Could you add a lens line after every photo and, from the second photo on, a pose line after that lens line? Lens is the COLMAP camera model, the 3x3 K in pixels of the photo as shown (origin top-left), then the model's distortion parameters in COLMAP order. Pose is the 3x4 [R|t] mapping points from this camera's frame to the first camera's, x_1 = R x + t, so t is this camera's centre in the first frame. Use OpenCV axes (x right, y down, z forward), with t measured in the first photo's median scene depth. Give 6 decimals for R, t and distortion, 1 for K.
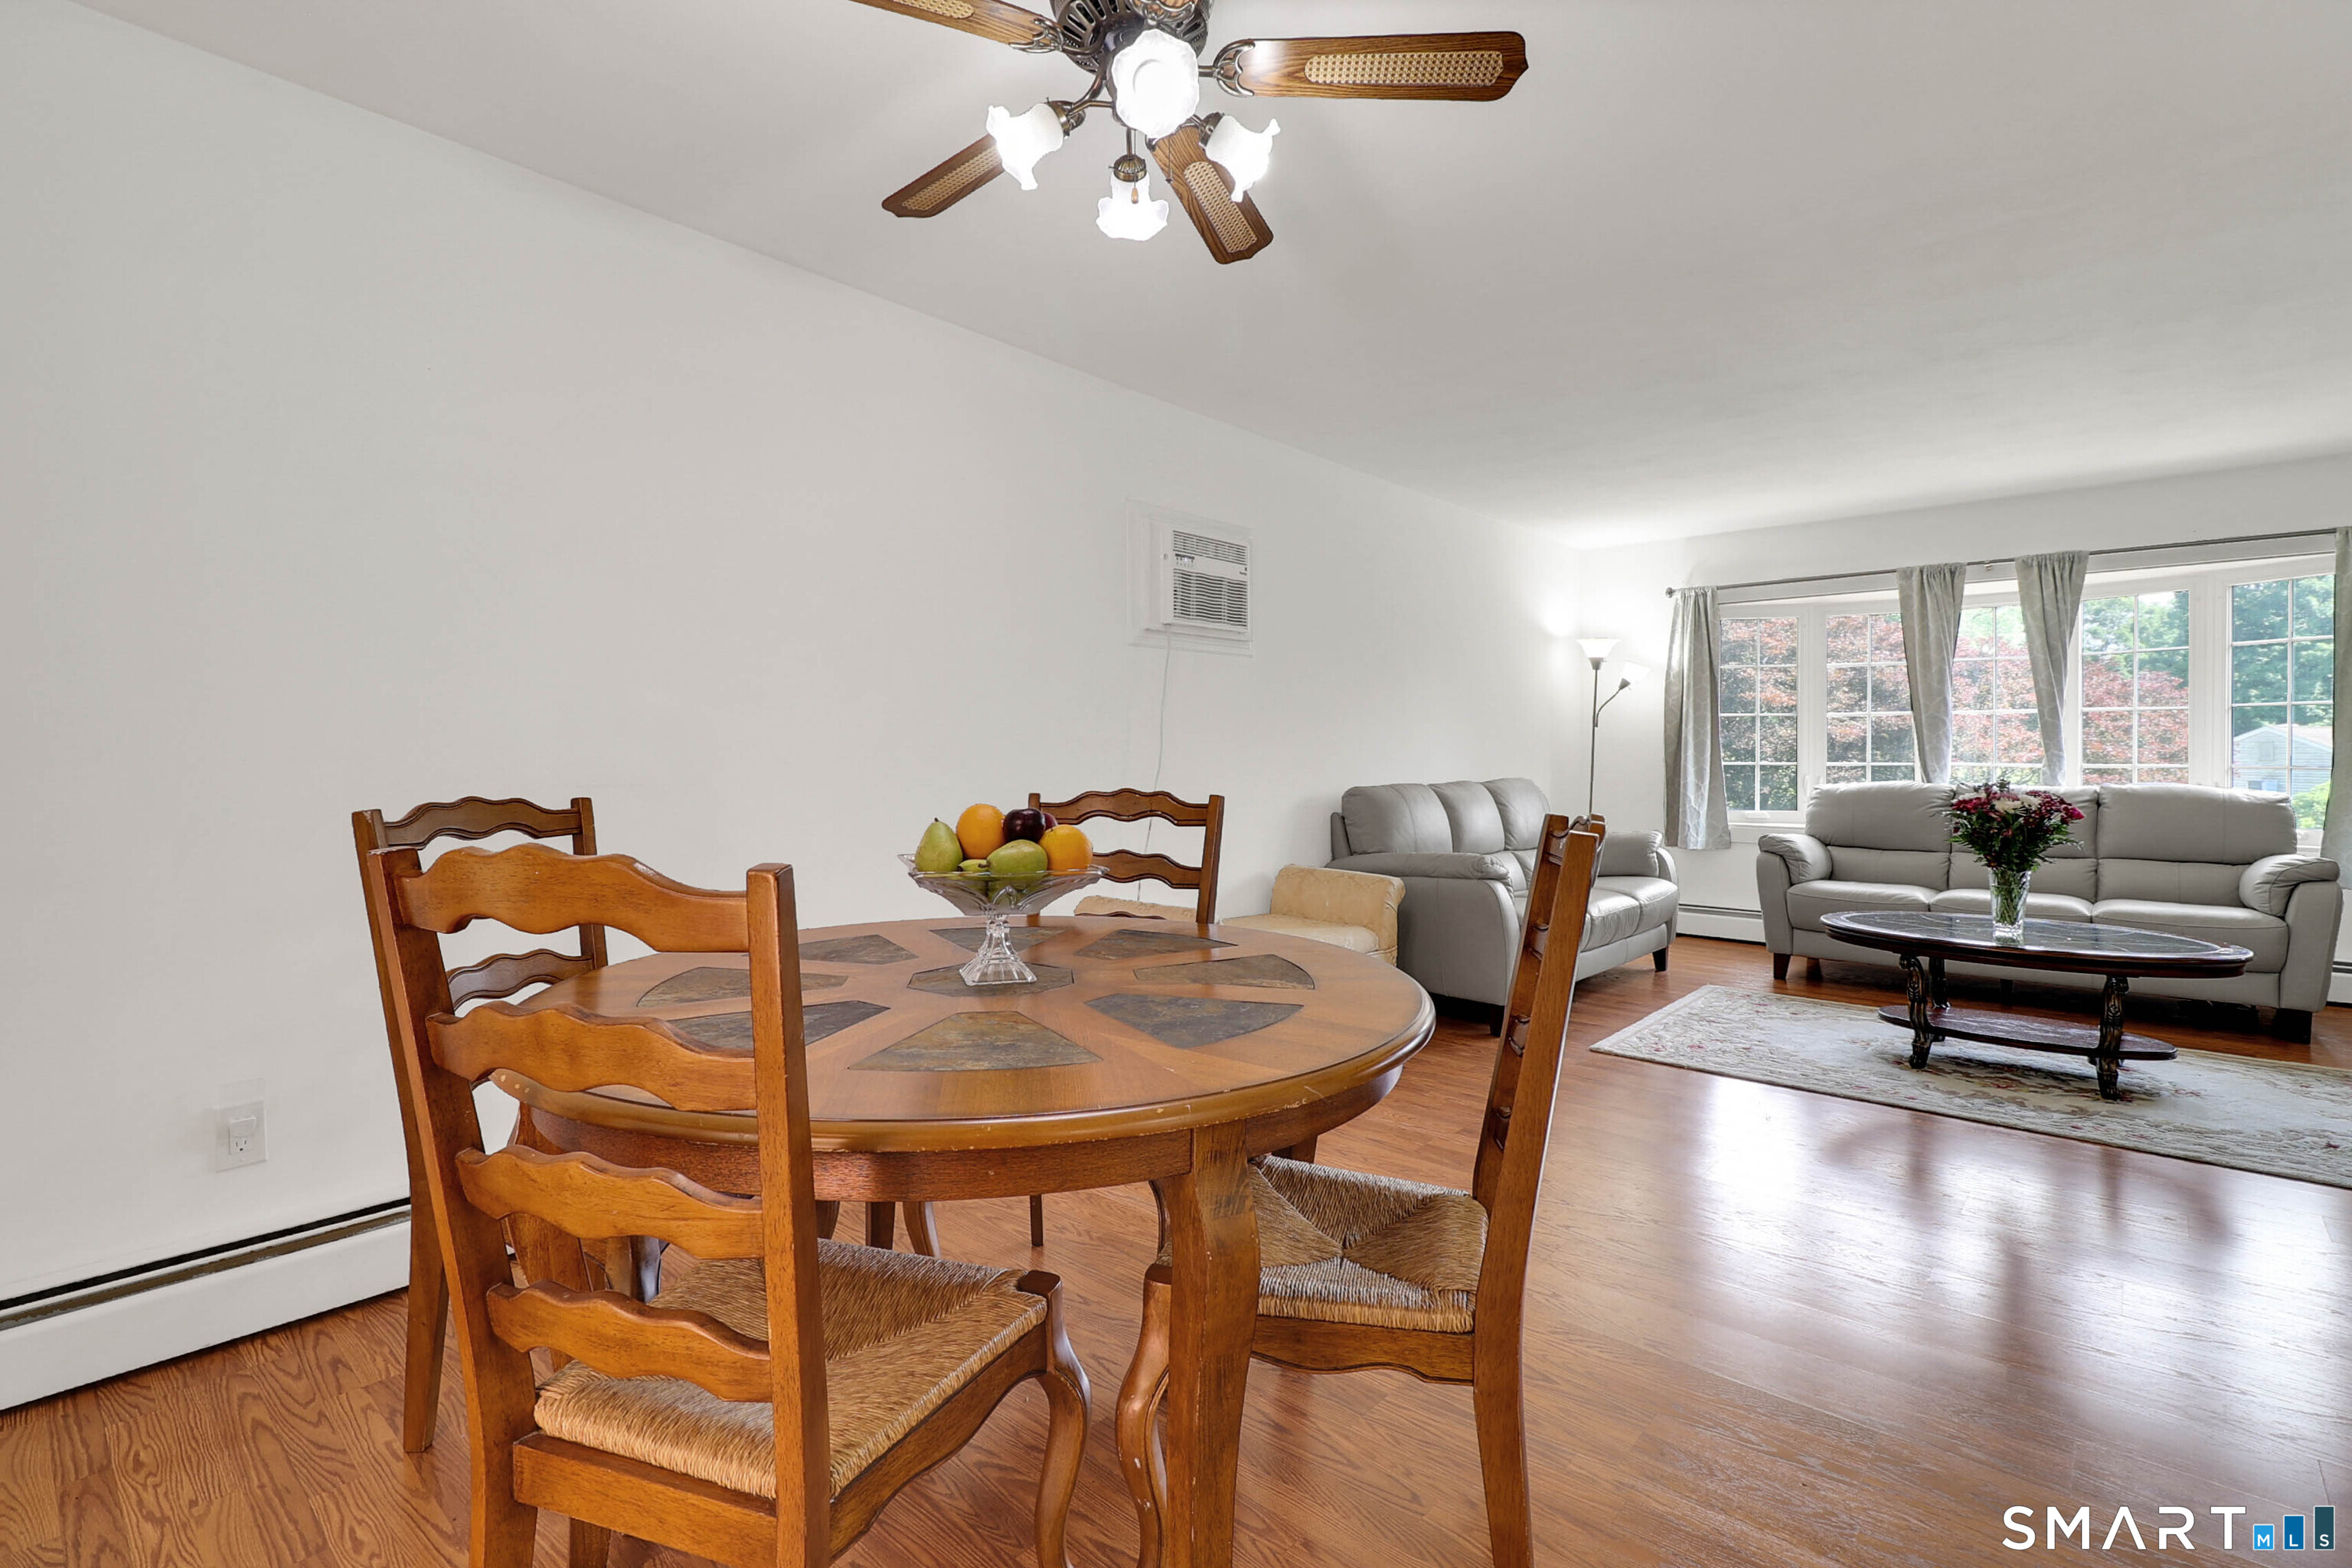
lens RADIAL K [[1086.5, 0, 1181.4], [0, 1086.5, 754.5], [0, 0, 1]] dist [0.001015, -0.001226]
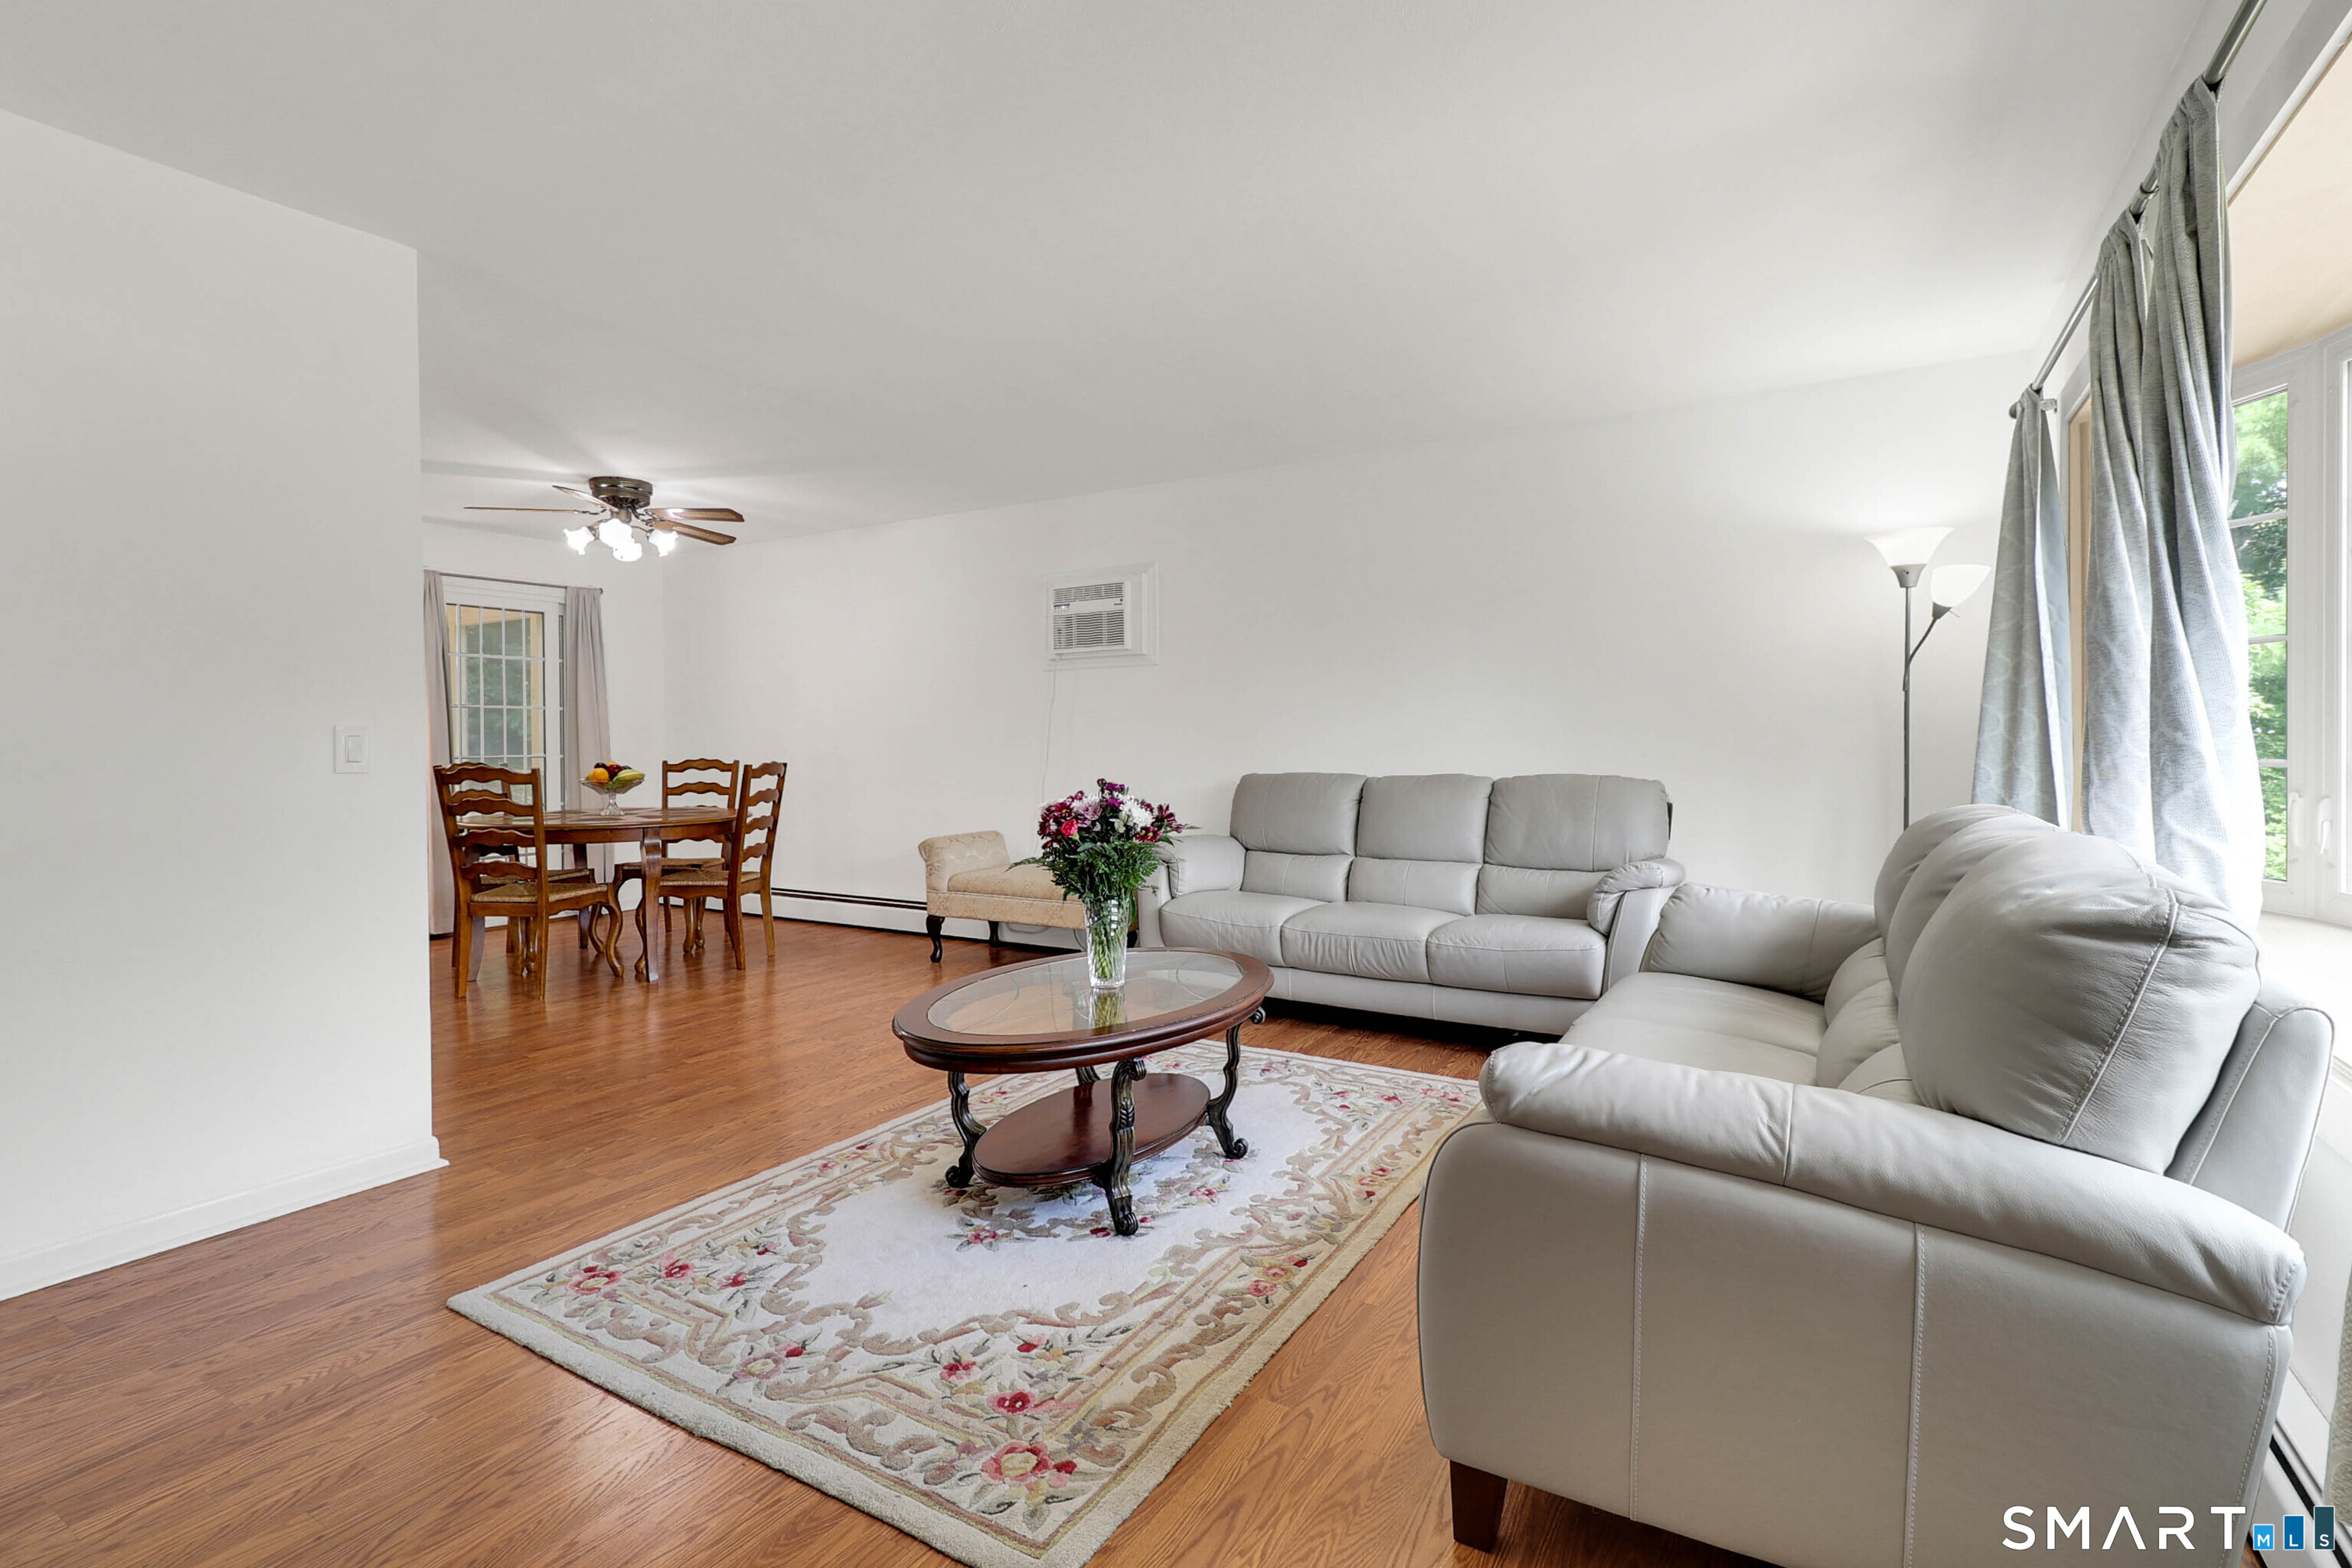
lens RADIAL K [[1110.7, 0, 1150.5], [0, 1110.7, 771.9], [0, 0, 1]] dist [-0.000924, -0.000262]
pose [[0.151760, 0.027453, -0.988036, 1.048012], [0.005505, 0.999575, 0.028620, -0.001234], [0.988402, -0.009782, 0.151545, 0.622350]]
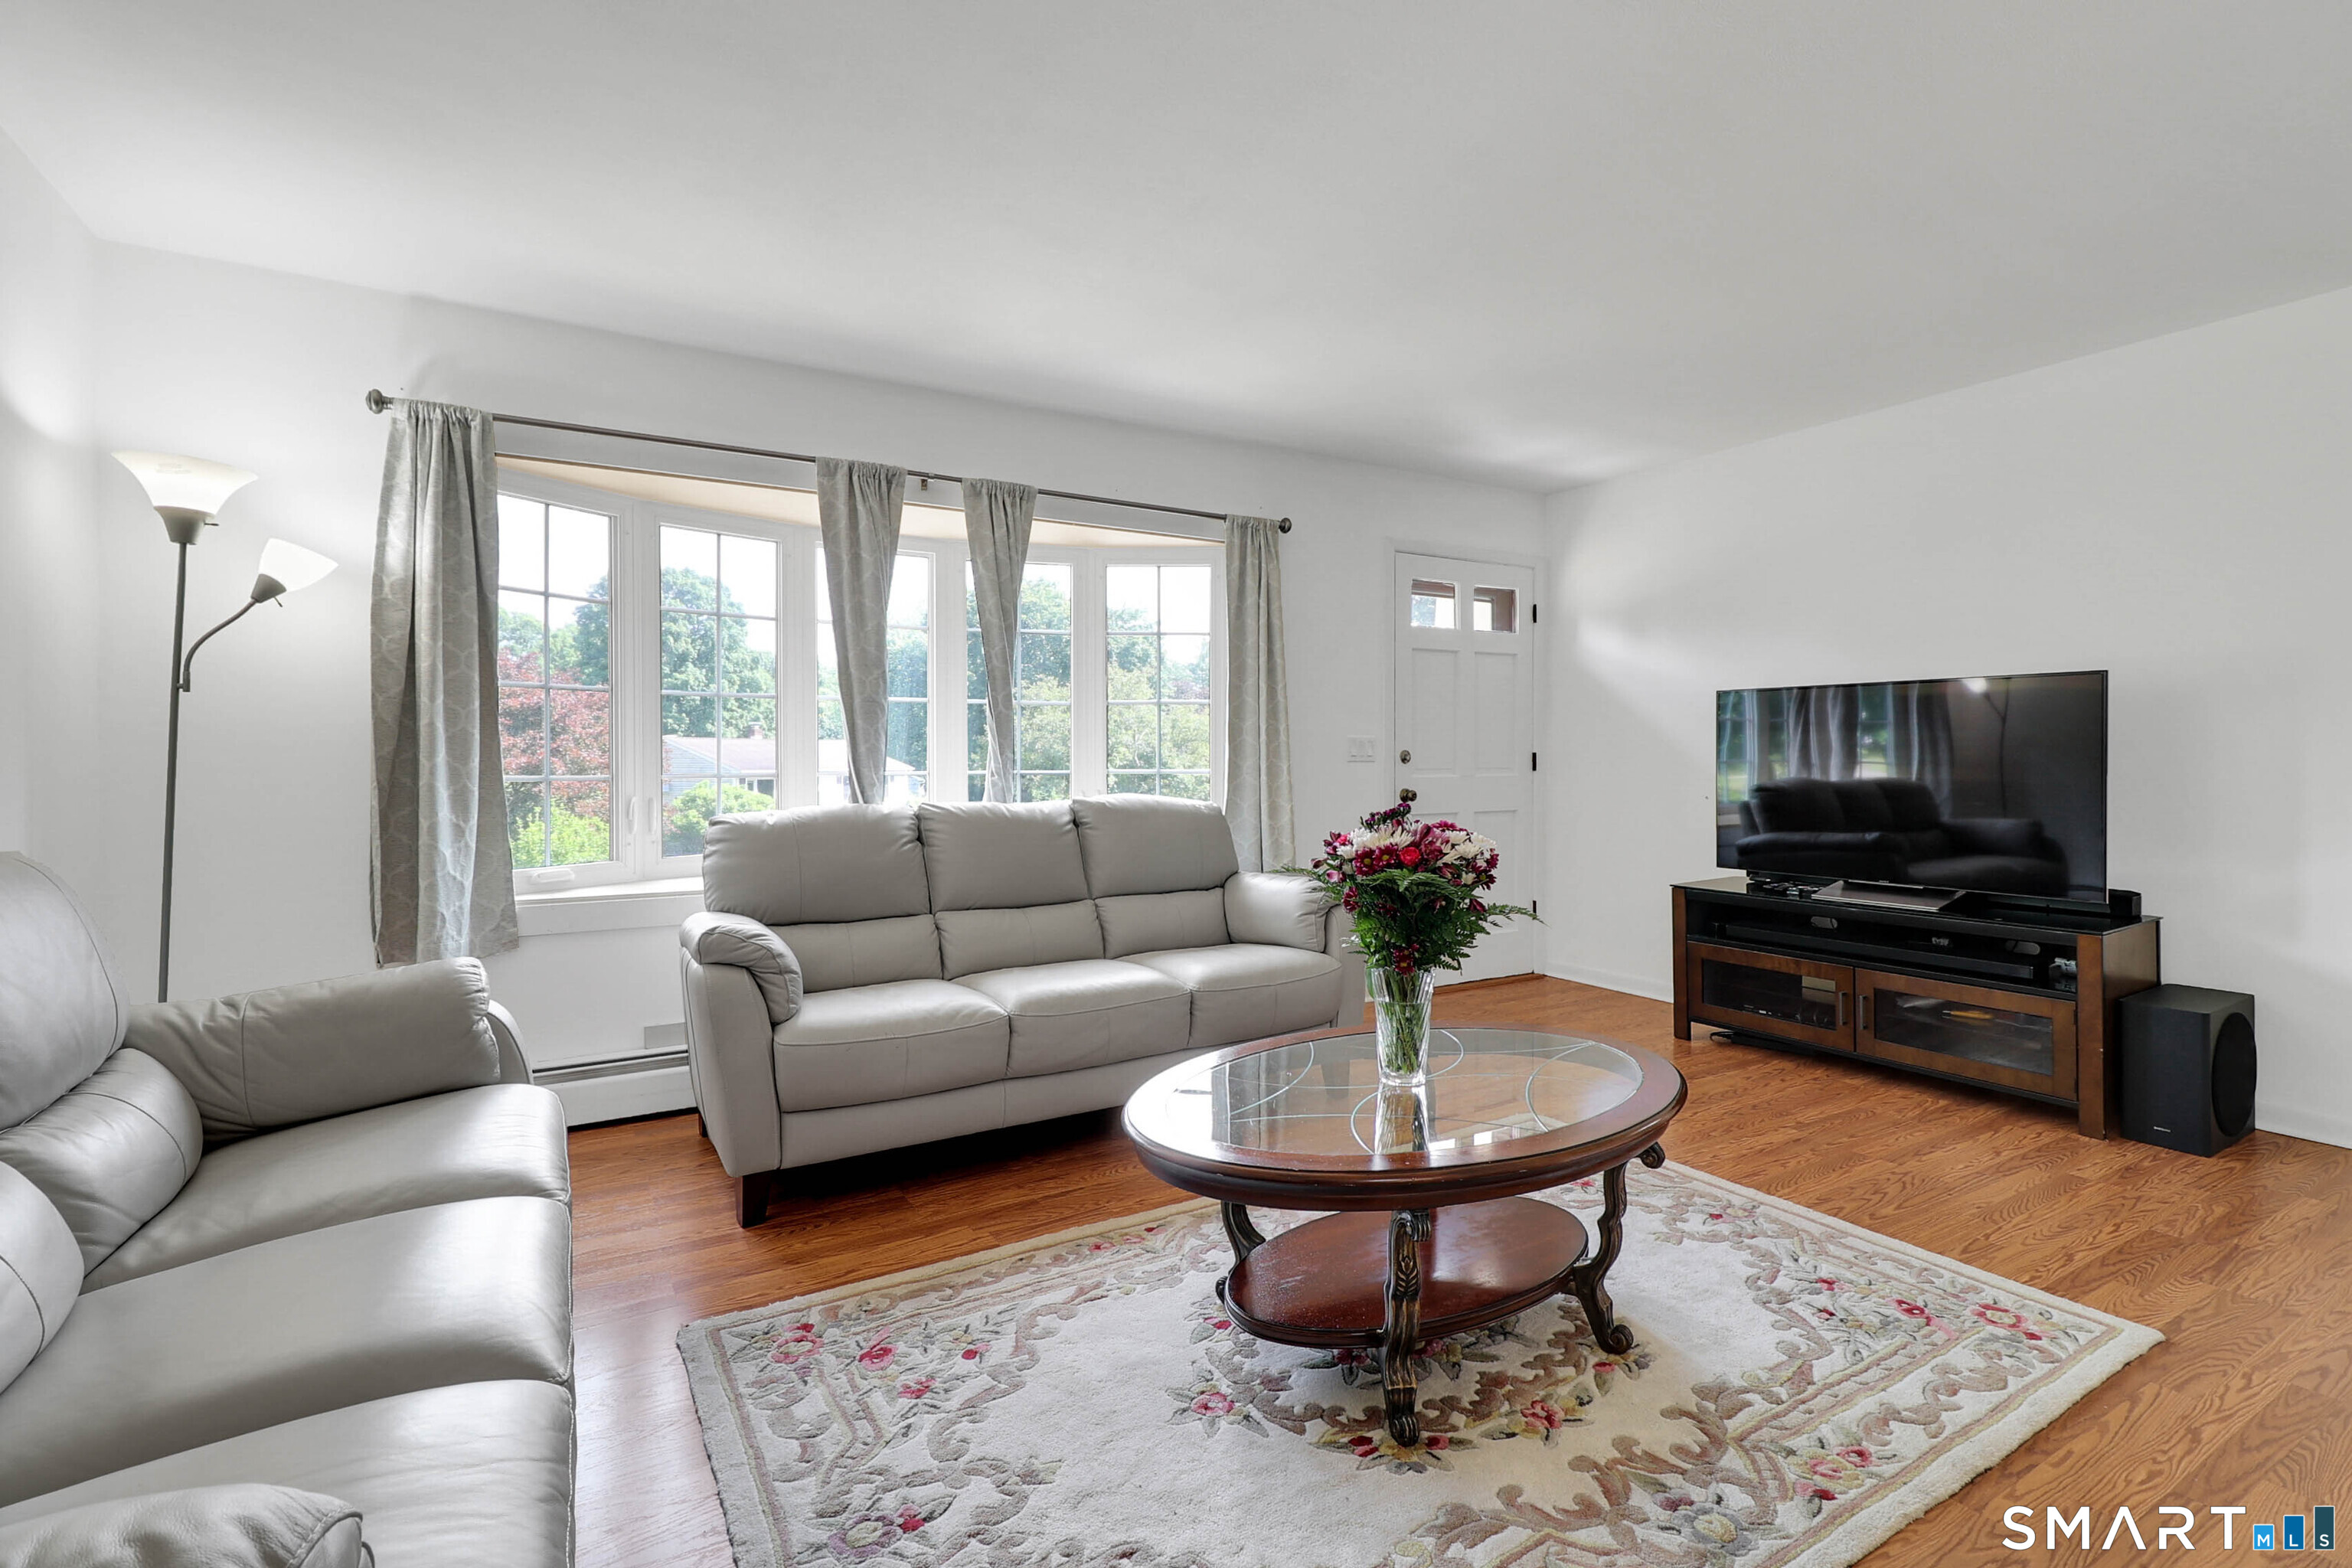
lens RADIAL K [[1086.5, 0, 1181.4], [0, 1086.5, 754.5], [0, 0, 1]] dist [0.001015, -0.001226]
pose [[0.300573, 0.003153, 0.953754, 0.141128], [0.003473, 0.999984, -0.004400, 0.000169], [-0.953752, 0.004634, 0.300557, 0.639230]]
